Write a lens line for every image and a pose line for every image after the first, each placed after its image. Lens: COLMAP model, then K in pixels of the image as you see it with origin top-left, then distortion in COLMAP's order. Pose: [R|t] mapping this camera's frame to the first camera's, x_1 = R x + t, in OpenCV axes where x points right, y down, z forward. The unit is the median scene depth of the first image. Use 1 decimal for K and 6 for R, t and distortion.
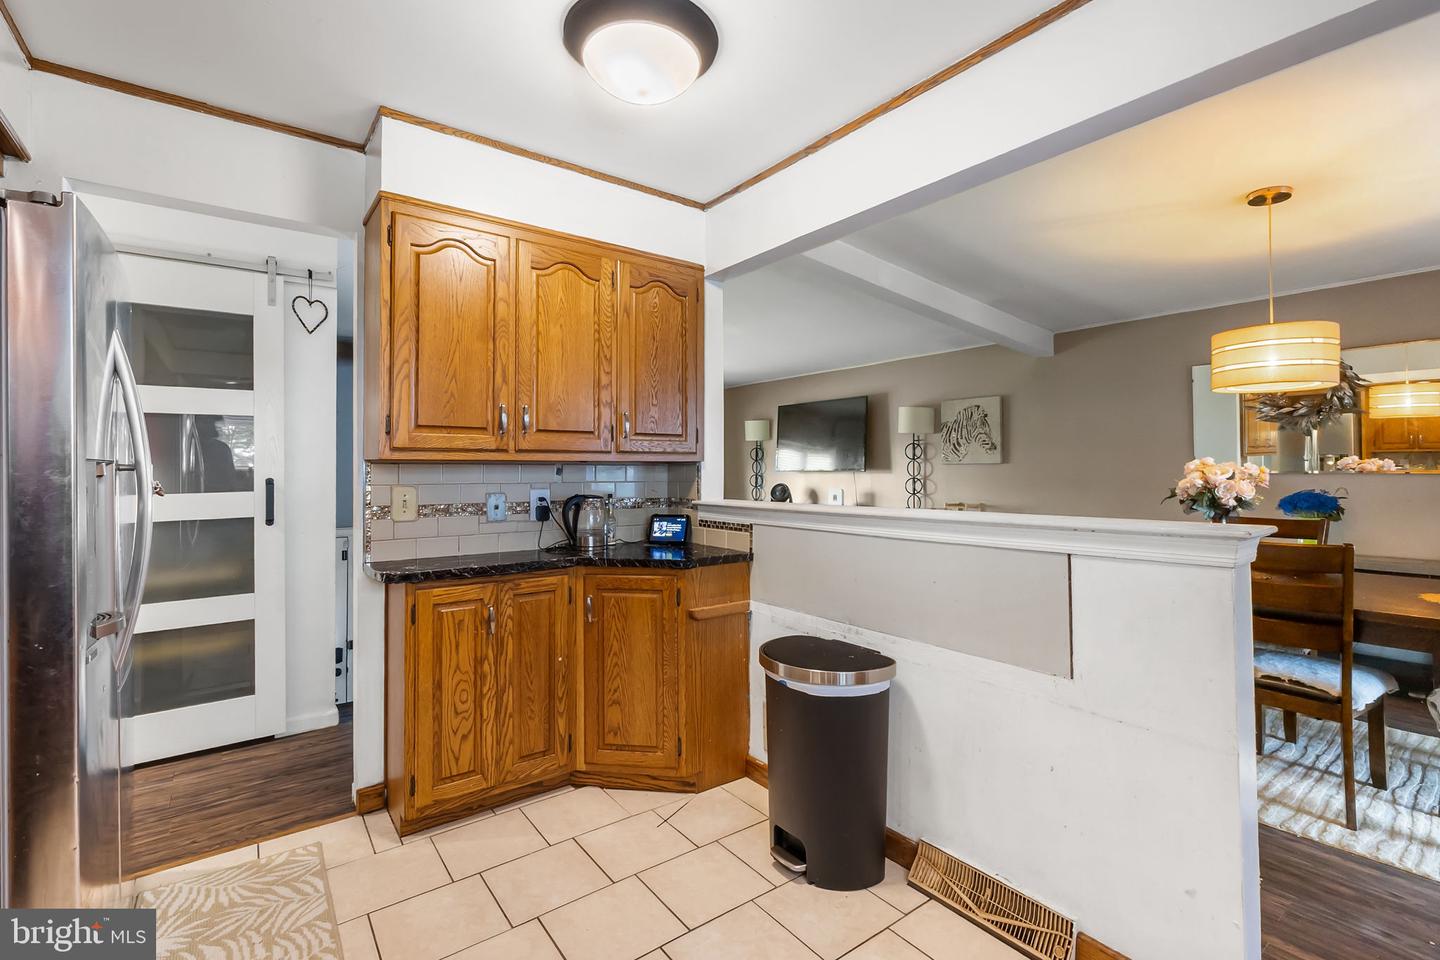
lens RADIAL K [[645.0, 0, 716.7], [0, 645.0, 464.3], [0, 0, 1]] dist [0.003252, 0.000433]
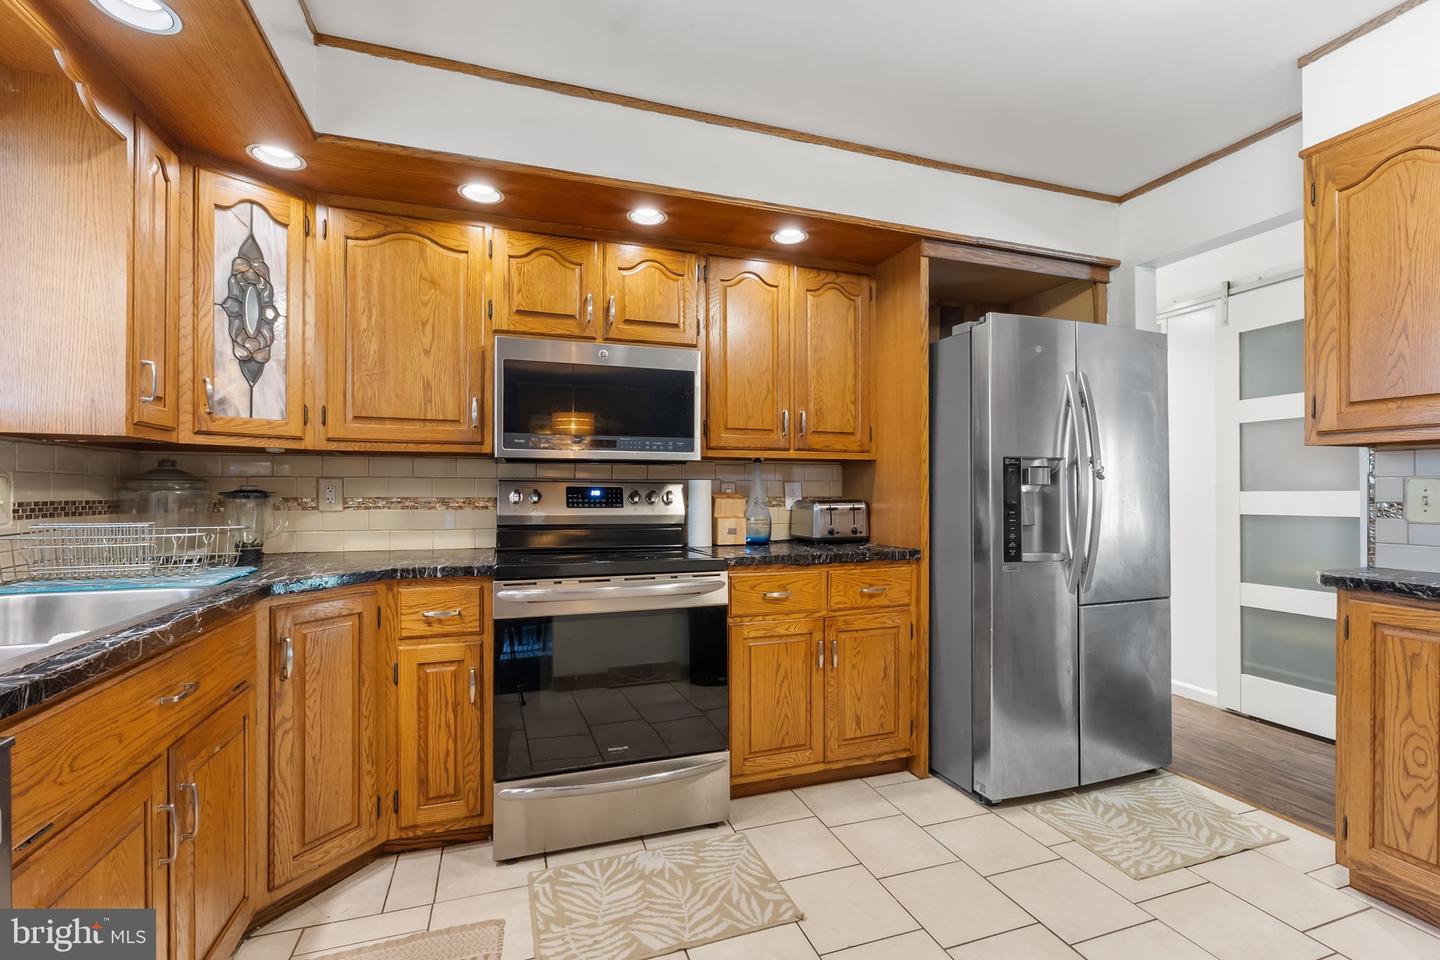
lens RADIAL K [[645.0, 0, 726.6], [0, 645.0, 487.7], [0, 0, 1]] dist [0.003252, 0.000433]
pose [[-0.291666, 0.003372, -0.956514, 0.567214], [0.010064, 0.999949, 0.000456, 0.041074], [0.956467, -0.009493, -0.291685, 0.464466]]
